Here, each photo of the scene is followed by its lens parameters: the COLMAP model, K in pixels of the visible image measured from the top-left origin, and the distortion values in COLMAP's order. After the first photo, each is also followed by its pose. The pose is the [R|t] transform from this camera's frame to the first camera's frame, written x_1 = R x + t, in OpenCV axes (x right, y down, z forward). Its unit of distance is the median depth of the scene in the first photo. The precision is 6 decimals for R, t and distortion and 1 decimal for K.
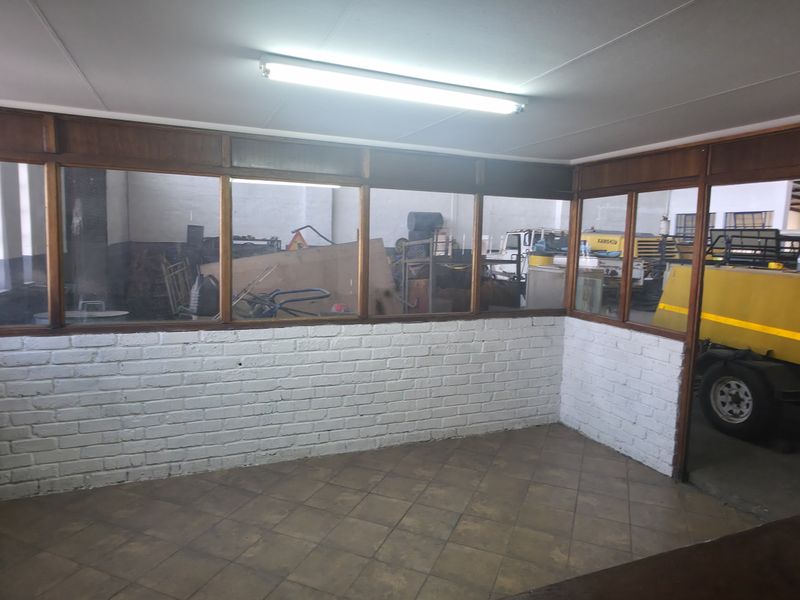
lens RADIAL K [[515.3, 0, 401.2], [0, 515.3, 301.6], [0, 0, 1]] dist [-0.007127, 0.002878]
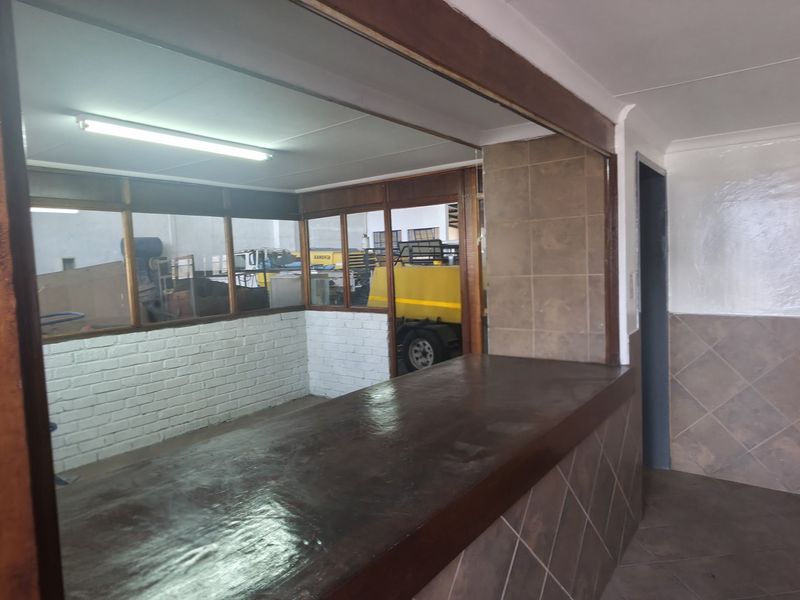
lens RADIAL K [[515.3, 0, 401.2], [0, 515.3, 299.9], [0, 0, 1]] dist [-0.007127, 0.002878]
pose [[0.857785, -0.094157, 0.505310, -0.131812], [0.117784, 0.992927, -0.014926, 0.054179], [-0.500331, 0.072321, 0.862809, -0.246757]]
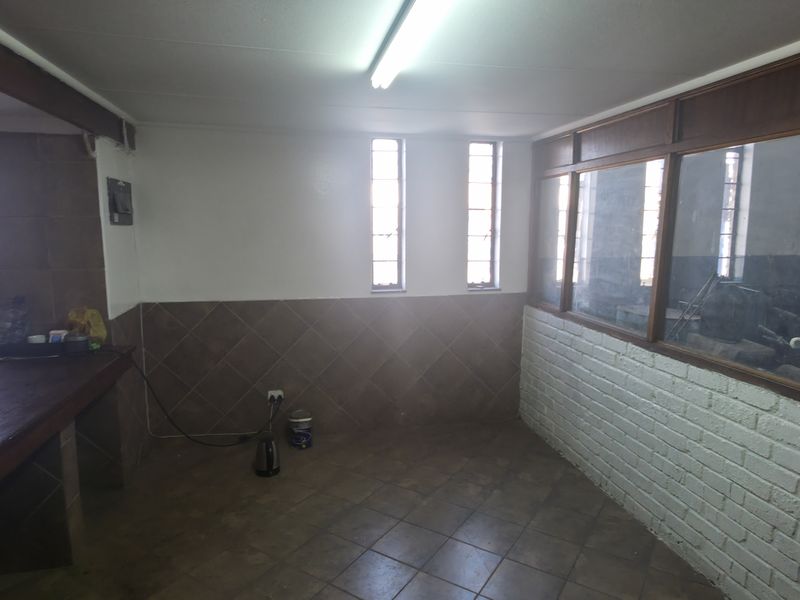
lens RADIAL K [[515.3, 0, 400.9], [0, 515.3, 298.4], [0, 0, 1]] dist [-0.007127, 0.002878]
pose [[-0.188240, 0.110915, -0.975840, 0.424508], [-0.118387, 0.983795, 0.134657, -0.071461], [0.974962, 0.140875, -0.172058, 0.635677]]
